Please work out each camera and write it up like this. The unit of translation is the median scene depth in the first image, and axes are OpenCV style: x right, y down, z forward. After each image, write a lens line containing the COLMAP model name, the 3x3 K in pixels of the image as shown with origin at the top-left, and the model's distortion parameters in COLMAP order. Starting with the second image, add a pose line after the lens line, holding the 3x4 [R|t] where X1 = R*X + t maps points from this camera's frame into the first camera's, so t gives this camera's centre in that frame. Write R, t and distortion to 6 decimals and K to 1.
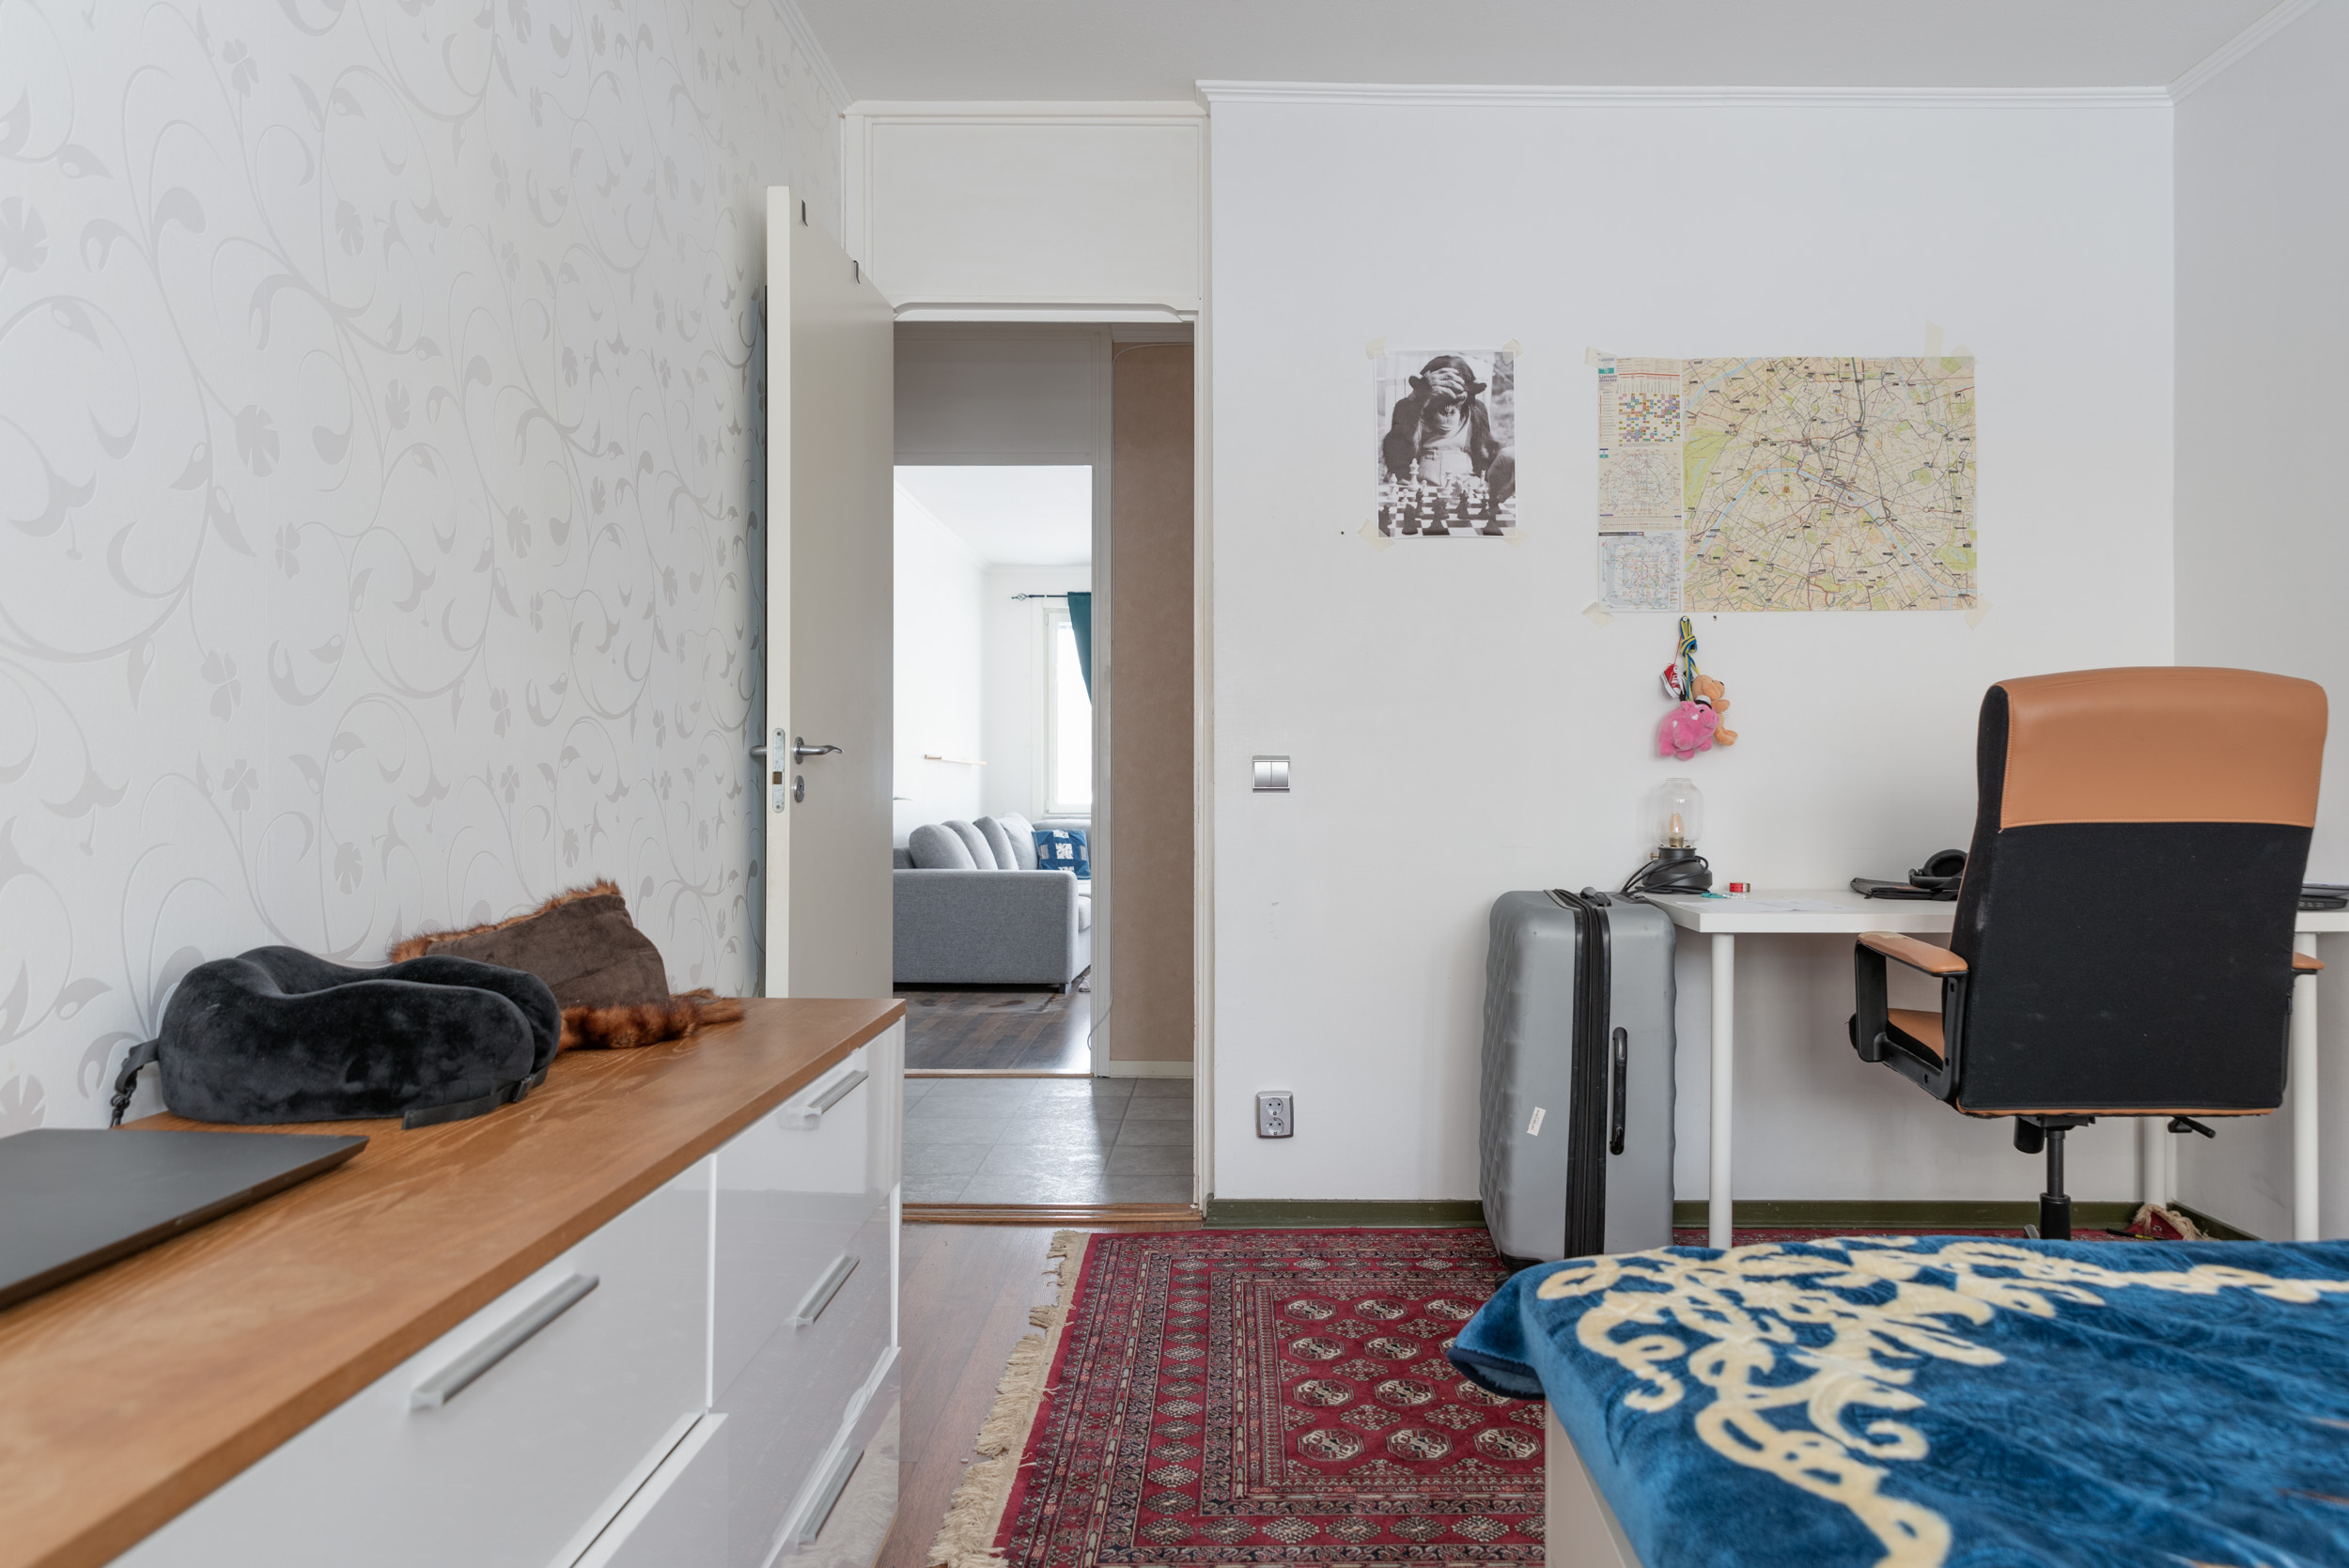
lens RADIAL K [[1594.0, 0, 1174.8], [0, 1594.0, 794.3], [0, 0, 1]] dist [0.010584, -0.012697]
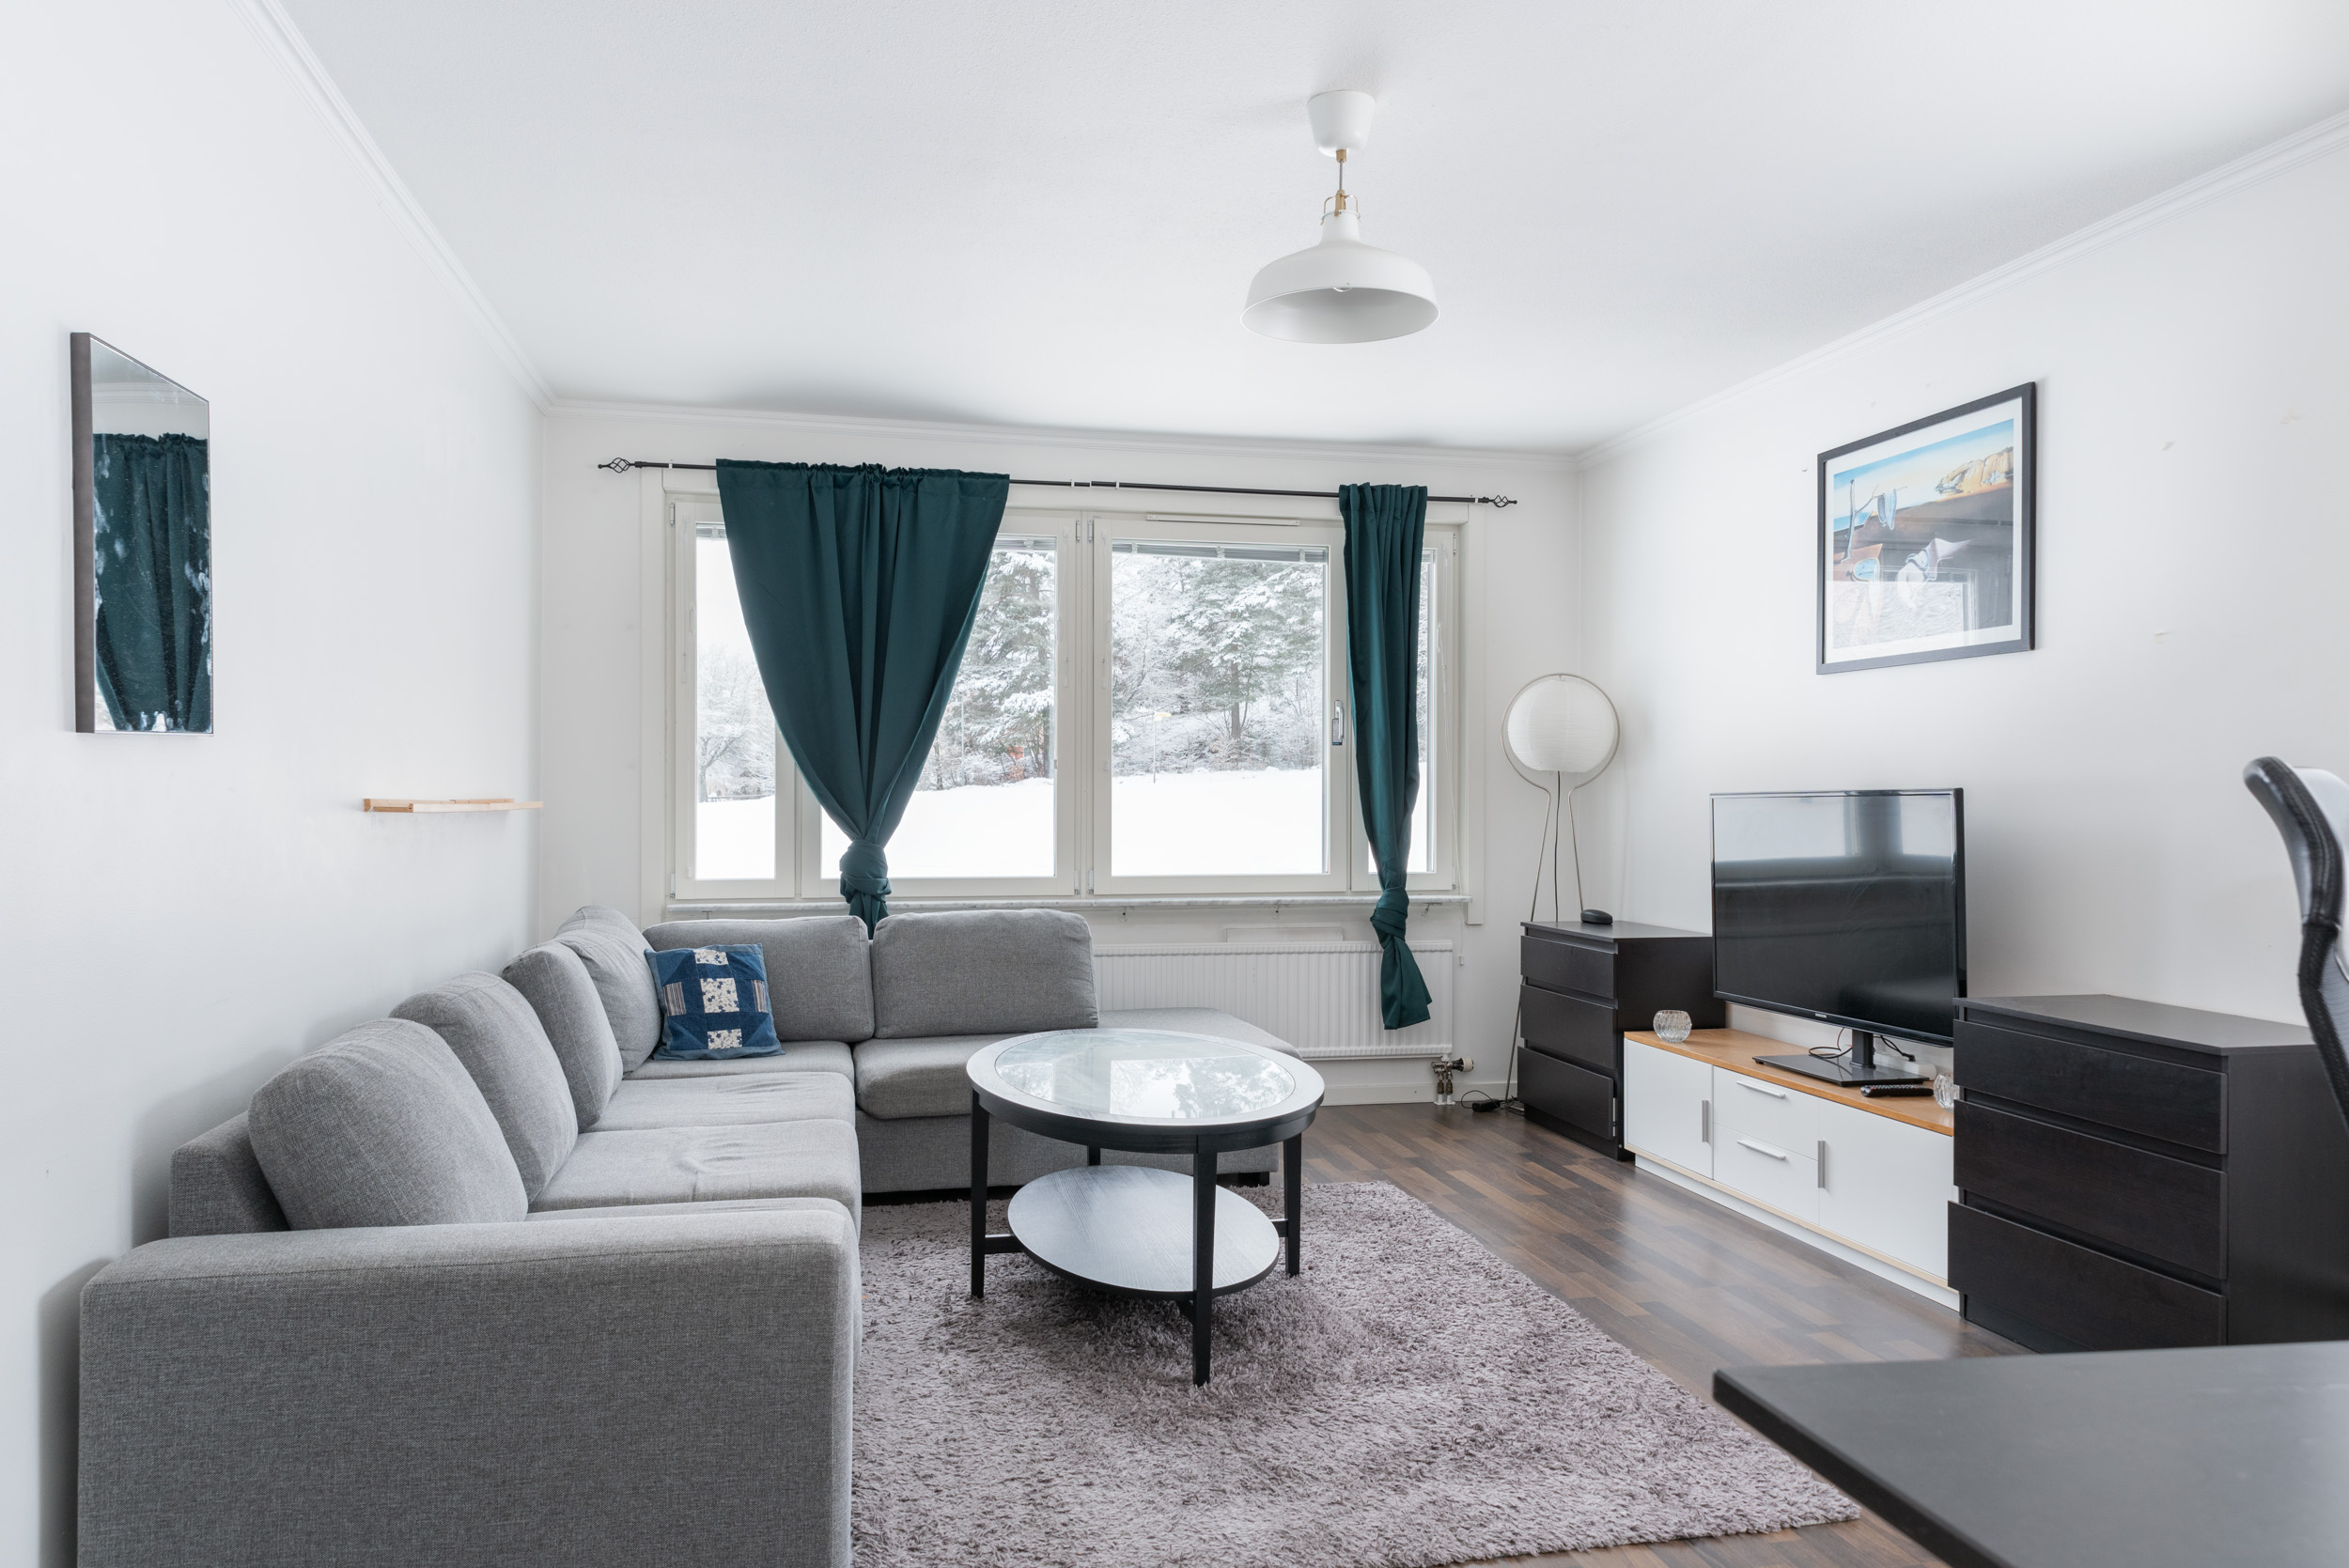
lens RADIAL K [[1594.0, 0, 1174.8], [0, 1594.0, 794.3], [0, 0, 1]] dist [0.010584, -0.012697]
pose [[0.966647, 0.001148, 0.256109, -0.060165], [0.002021, 0.999925, -0.012108, -0.017036], [-0.256103, 0.012222, 0.966572, 0.514382]]
